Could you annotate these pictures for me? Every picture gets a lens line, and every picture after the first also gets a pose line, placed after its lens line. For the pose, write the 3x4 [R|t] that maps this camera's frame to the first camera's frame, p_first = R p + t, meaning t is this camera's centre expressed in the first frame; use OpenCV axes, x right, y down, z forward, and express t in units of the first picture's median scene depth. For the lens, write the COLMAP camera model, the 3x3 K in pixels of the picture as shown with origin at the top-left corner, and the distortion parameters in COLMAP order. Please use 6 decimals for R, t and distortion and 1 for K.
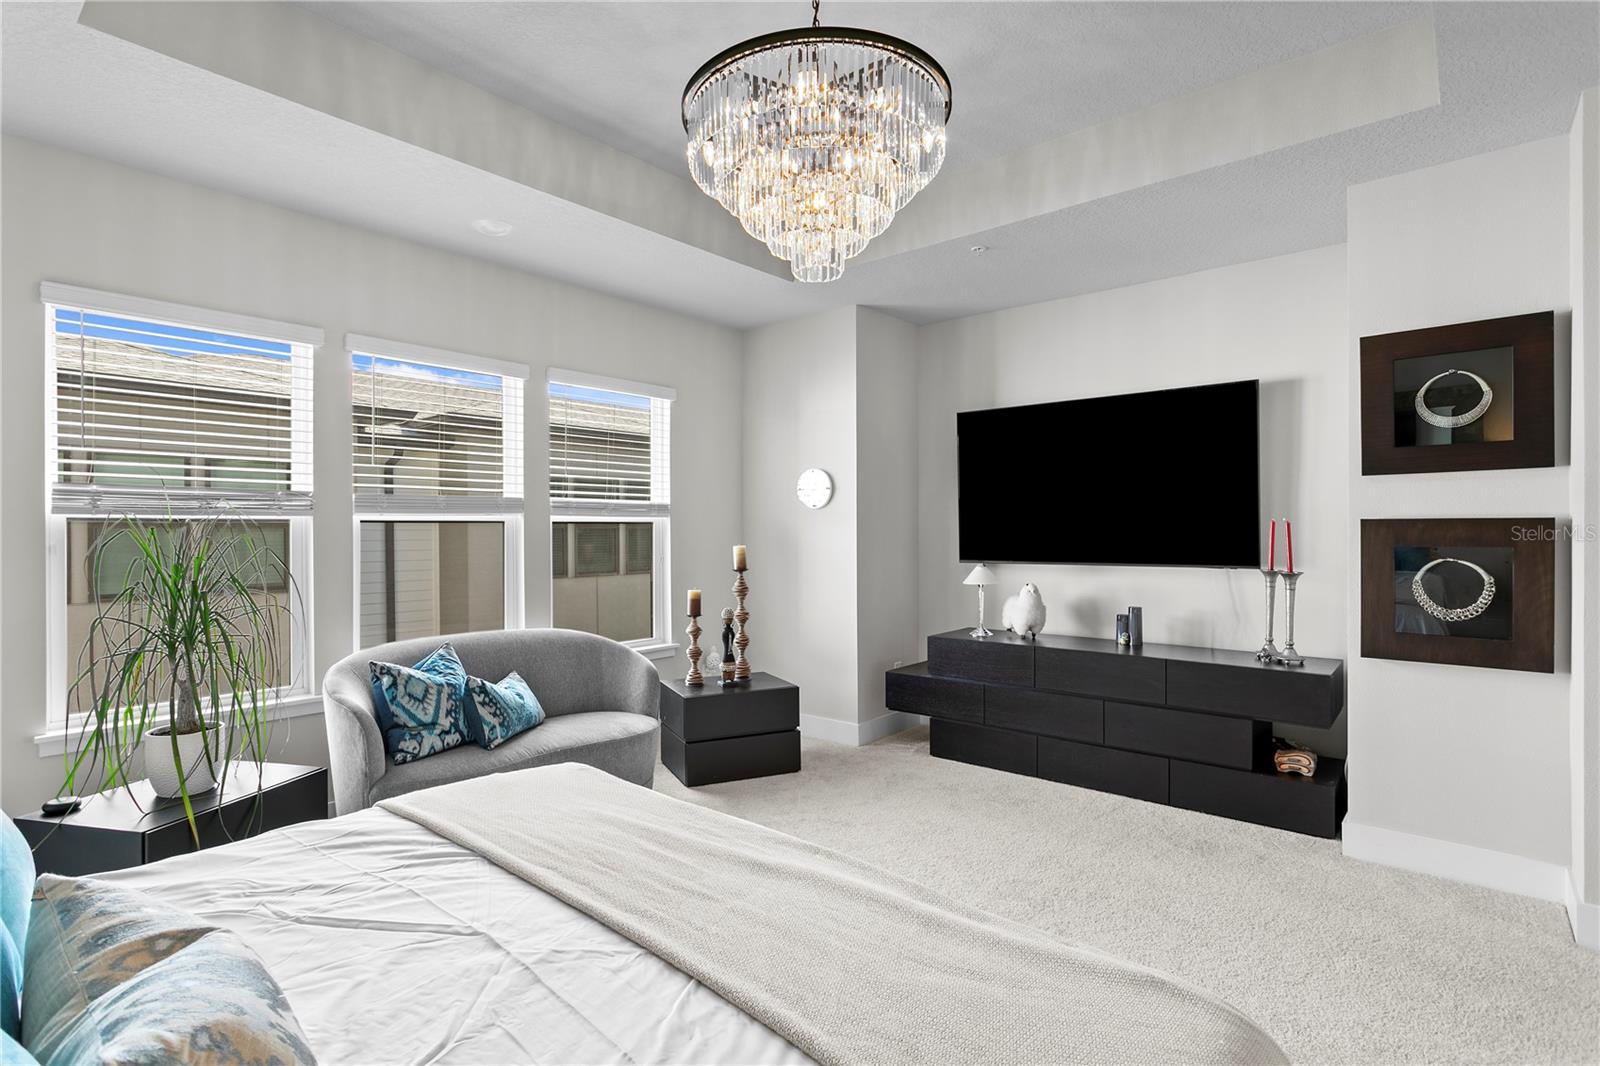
lens RADIAL K [[804.4, 0, 762.2], [0, 804.4, 534.2], [0, 0, 1]] dist [-0.003592, 0.000085]
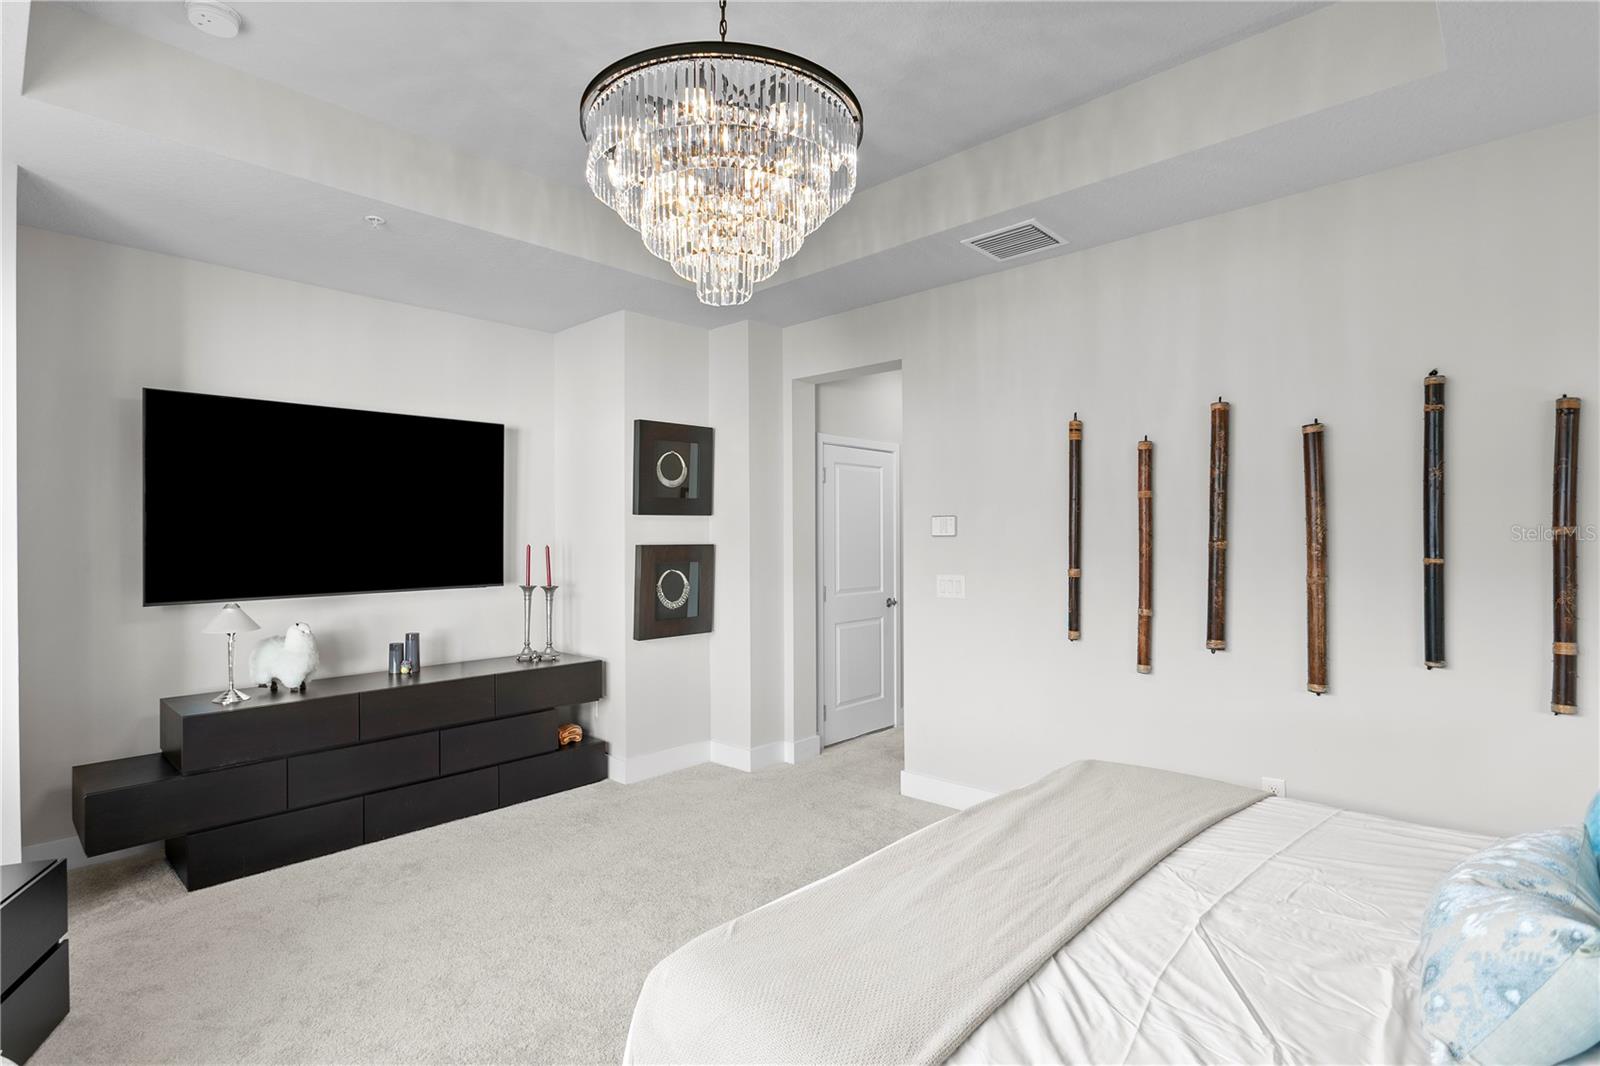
lens RADIAL K [[786.8, 0, 800.0], [0, 786.8, 533.0], [0, 0, 1]] dist [-0.015371, 0.000440]
pose [[-0.003726, 0.008272, 0.999959, -0.597109], [0.011517, 0.999900, -0.008228, -0.022027], [-0.999927, 0.011486, -0.003821, 0.639862]]
